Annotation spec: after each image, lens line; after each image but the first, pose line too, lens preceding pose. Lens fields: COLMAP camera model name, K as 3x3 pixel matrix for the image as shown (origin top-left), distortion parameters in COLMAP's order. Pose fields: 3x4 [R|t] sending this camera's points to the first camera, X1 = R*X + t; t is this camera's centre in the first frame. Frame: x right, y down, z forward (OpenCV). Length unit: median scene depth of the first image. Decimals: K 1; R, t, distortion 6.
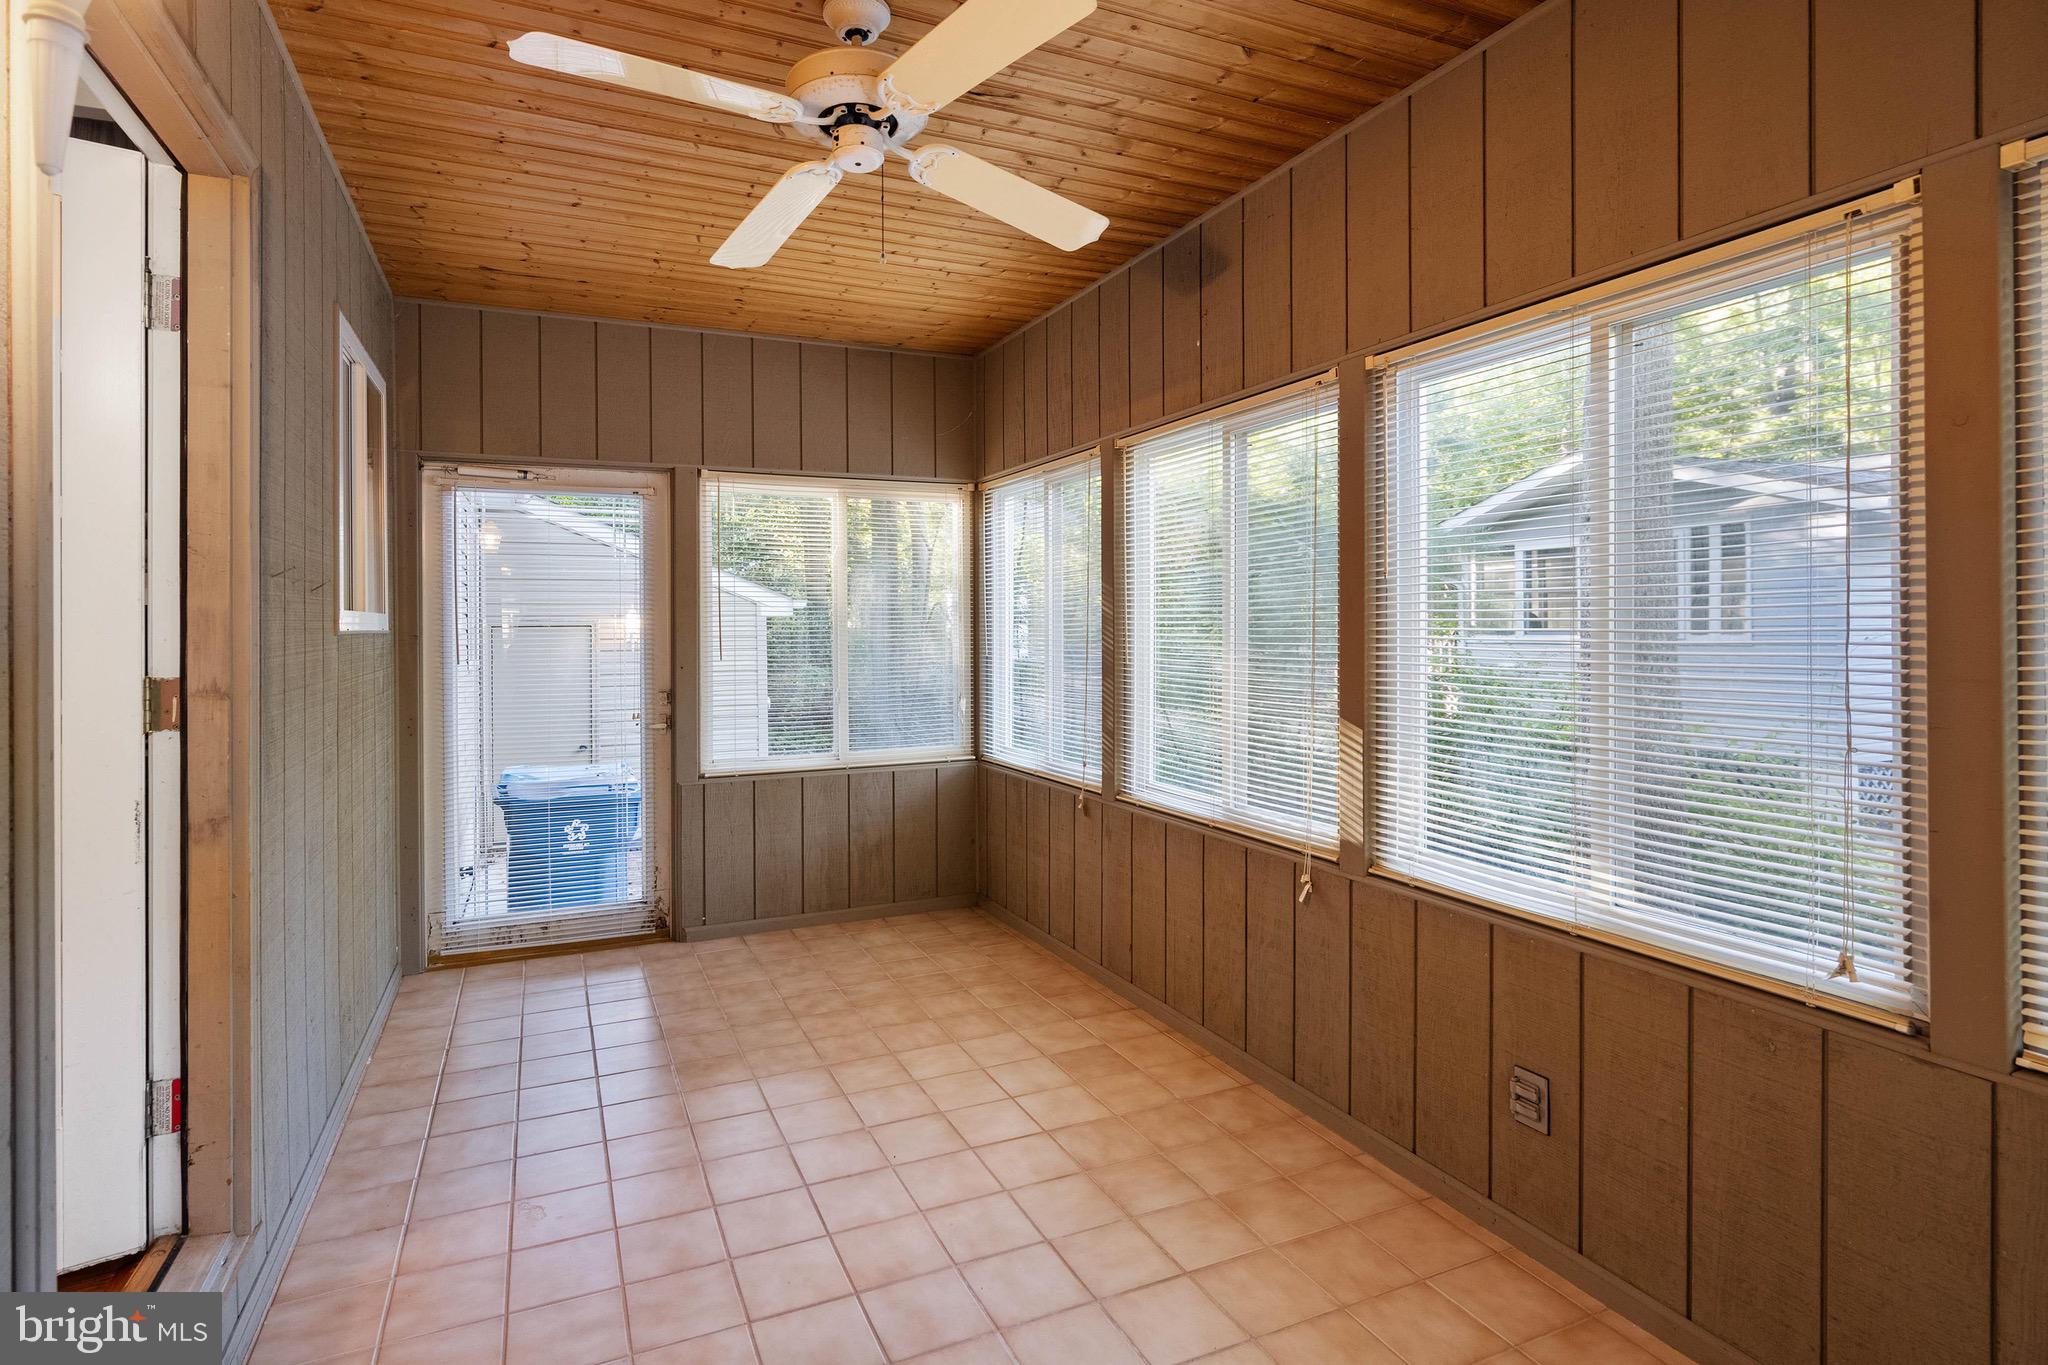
lens RADIAL K [[1057.9, 0, 1026.8], [0, 1057.9, 634.5], [0, 0, 1]] dist [0.027663, 0.000013]
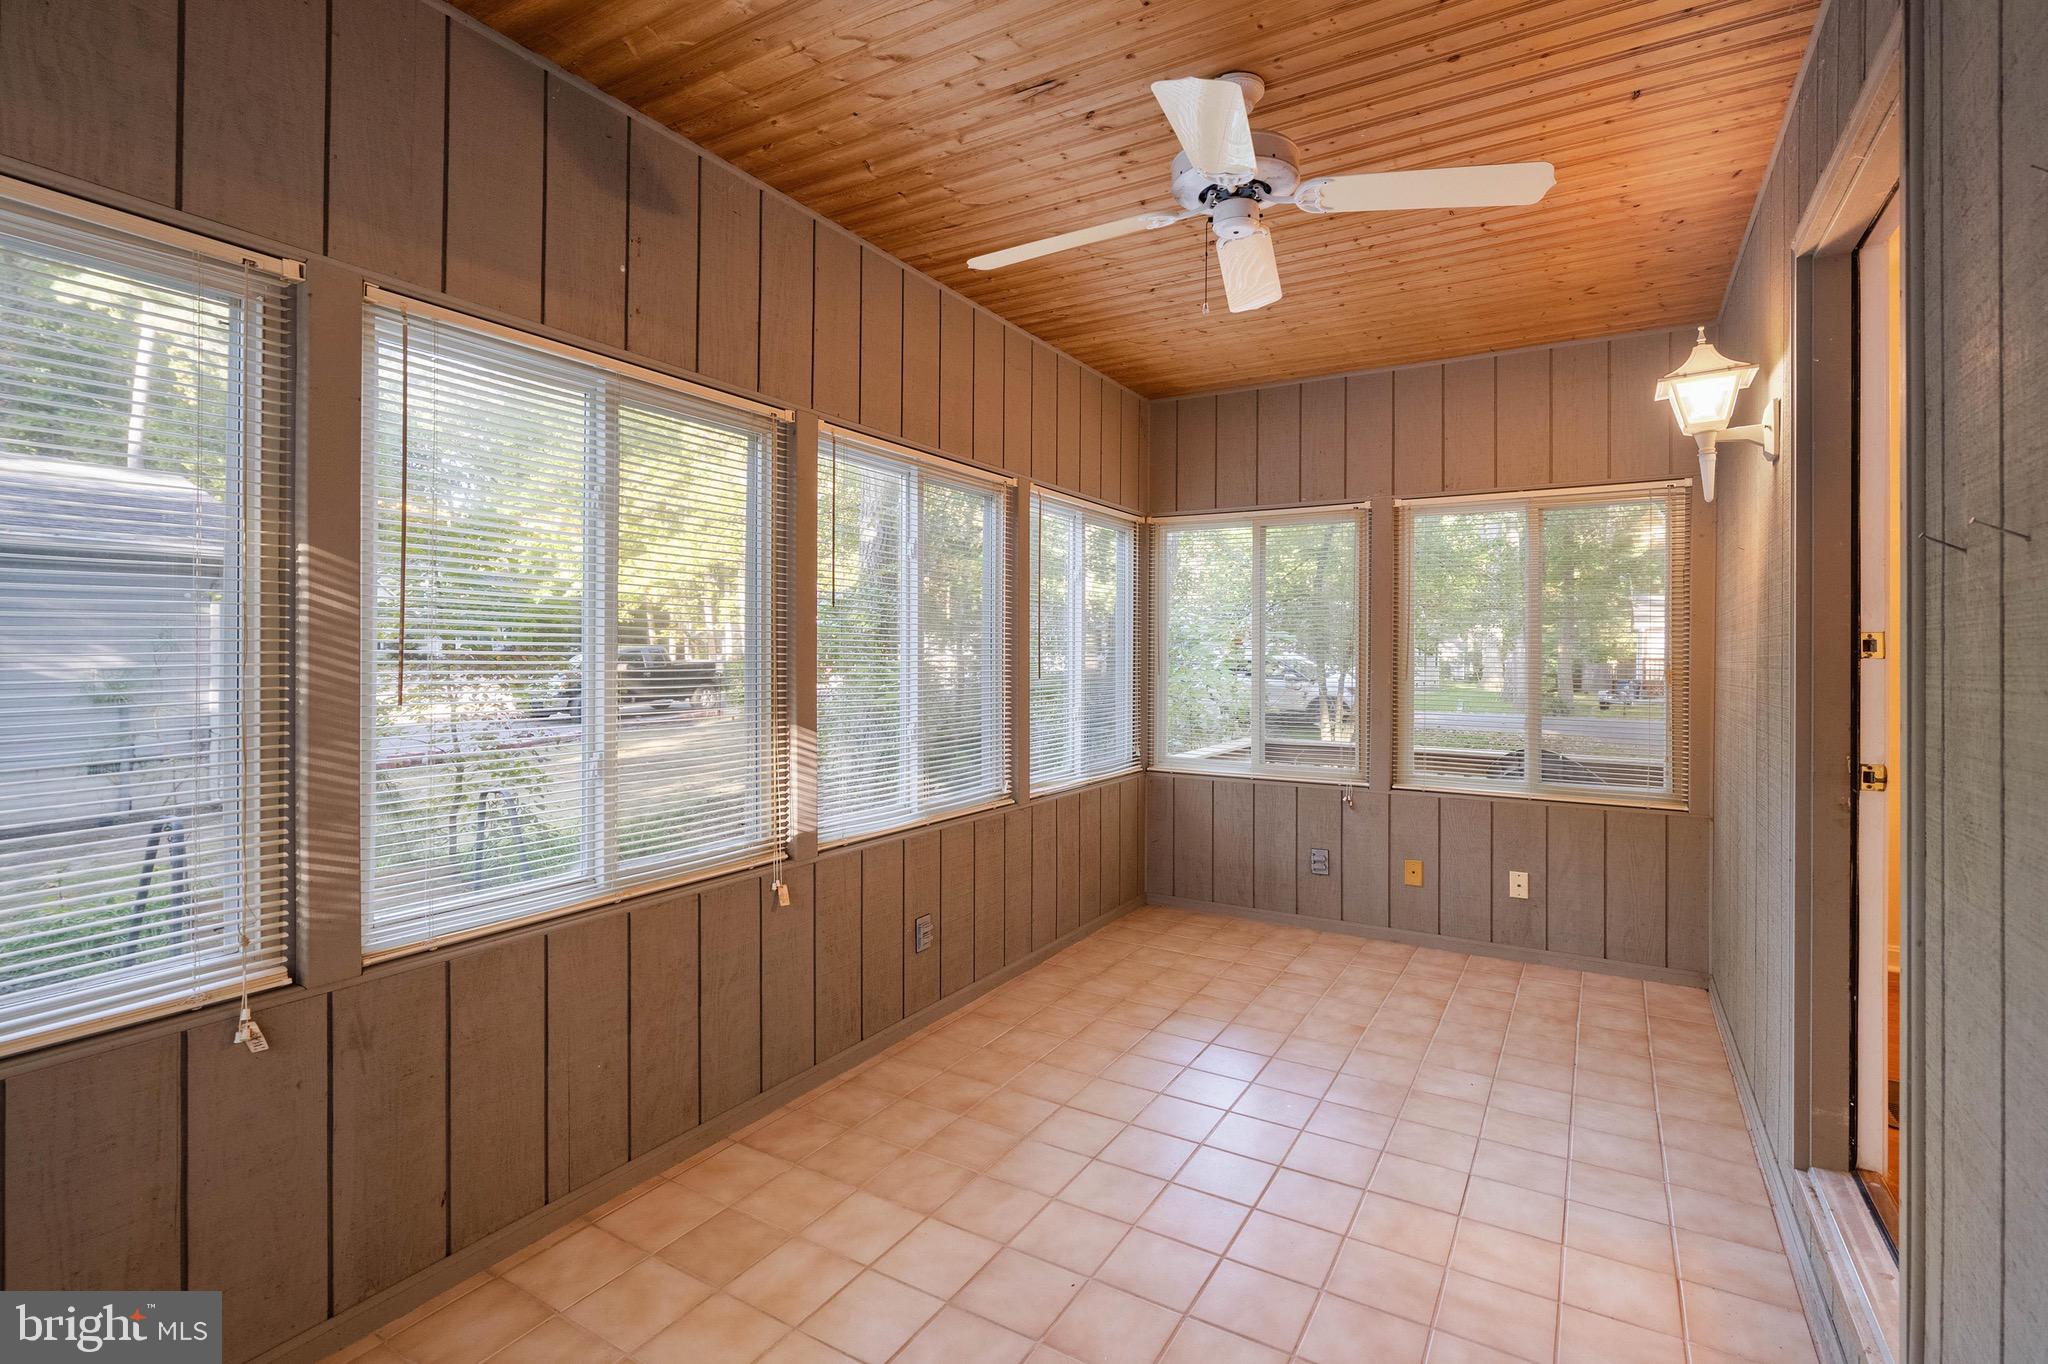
lens RADIAL K [[931.4, 0, 1031.2], [0, 931.4, 675.2], [0, 0, 1]] dist [0.001486, 0.000356]
pose [[-0.561549, -0.012320, 0.827352, -0.668142], [0.004388, 0.999831, 0.017867, 0.005510], [-0.827432, 0.013663, -0.561400, 1.367878]]
